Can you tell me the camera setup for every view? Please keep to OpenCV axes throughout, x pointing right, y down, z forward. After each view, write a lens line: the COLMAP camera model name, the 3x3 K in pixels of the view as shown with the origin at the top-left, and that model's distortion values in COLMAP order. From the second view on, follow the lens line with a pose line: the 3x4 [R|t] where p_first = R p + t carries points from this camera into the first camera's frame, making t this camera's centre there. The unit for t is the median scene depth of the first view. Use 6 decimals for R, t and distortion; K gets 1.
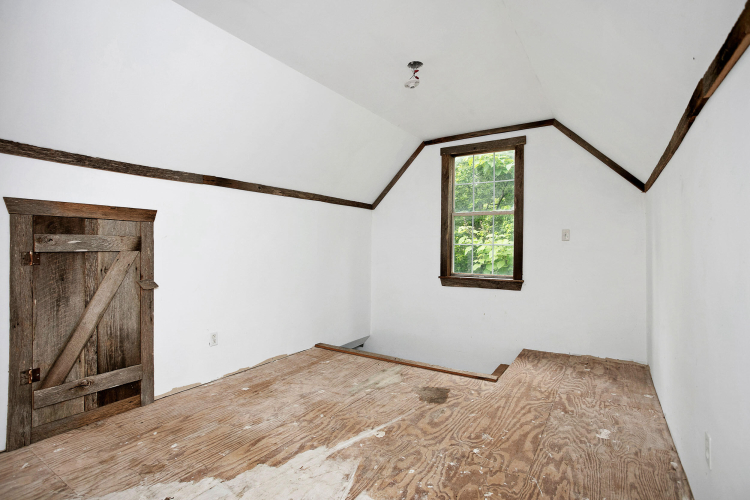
lens RADIAL K [[360.9, 0, 374.2], [0, 360.9, 248.3], [0, 0, 1]] dist [-0.005849, 0.001791]
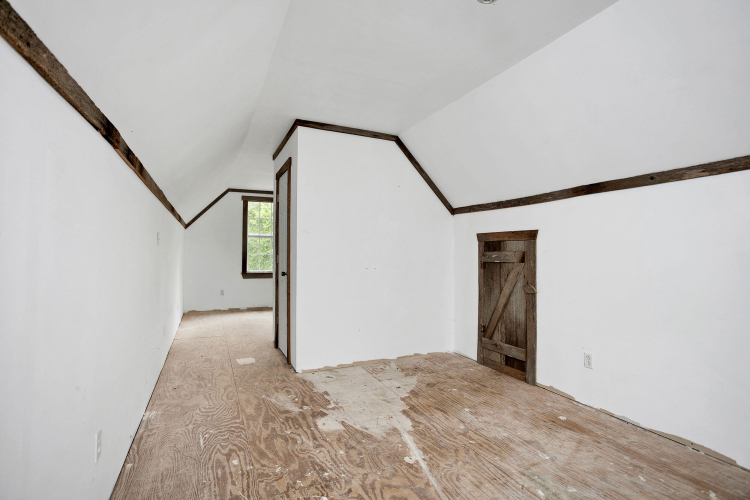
lens RADIAL K [[360.9, 0, 374.3], [0, 360.9, 252.1], [0, 0, 1]] dist [-0.005849, 0.001791]
pose [[-0.521269, -0.007665, -0.853358, 0.839967], [-0.007711, 0.999961, -0.004271, -0.024084], [0.853358, 0.004354, -0.521308, 1.351366]]
